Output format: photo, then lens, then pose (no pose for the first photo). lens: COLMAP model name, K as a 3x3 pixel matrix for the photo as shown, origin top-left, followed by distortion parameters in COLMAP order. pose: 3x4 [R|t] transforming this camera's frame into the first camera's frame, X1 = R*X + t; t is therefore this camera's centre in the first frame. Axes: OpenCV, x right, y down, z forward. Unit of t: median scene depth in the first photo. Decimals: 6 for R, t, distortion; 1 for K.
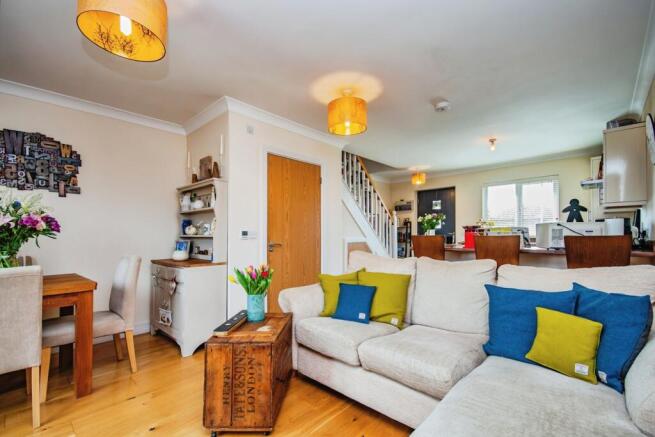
lens RADIAL K [[284.6, 0, 332.9], [0, 284.6, 228.6], [0, 0, 1]] dist [-0.000035, -0.001973]
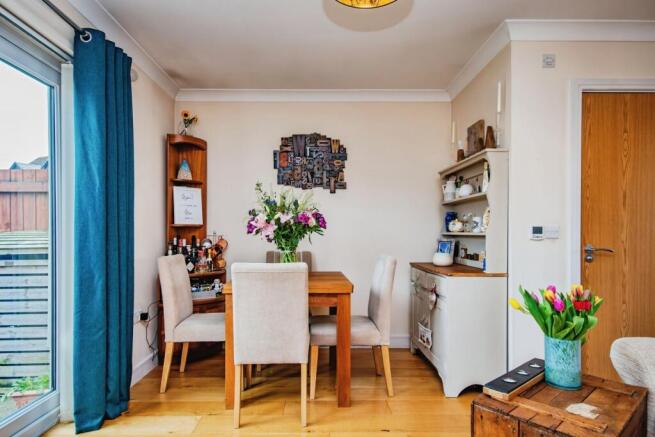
lens RADIAL K [[366.4, 0, 322.1], [0, 366.4, 233.4], [0, 0, 1]] dist [0.019601, 0.006880]
pose [[0.680627, 0.007917, -0.732587, -0.041225], [0.009391, 0.999765, 0.019529, 0.003918], [0.732570, -0.020171, 0.680393, 0.112747]]
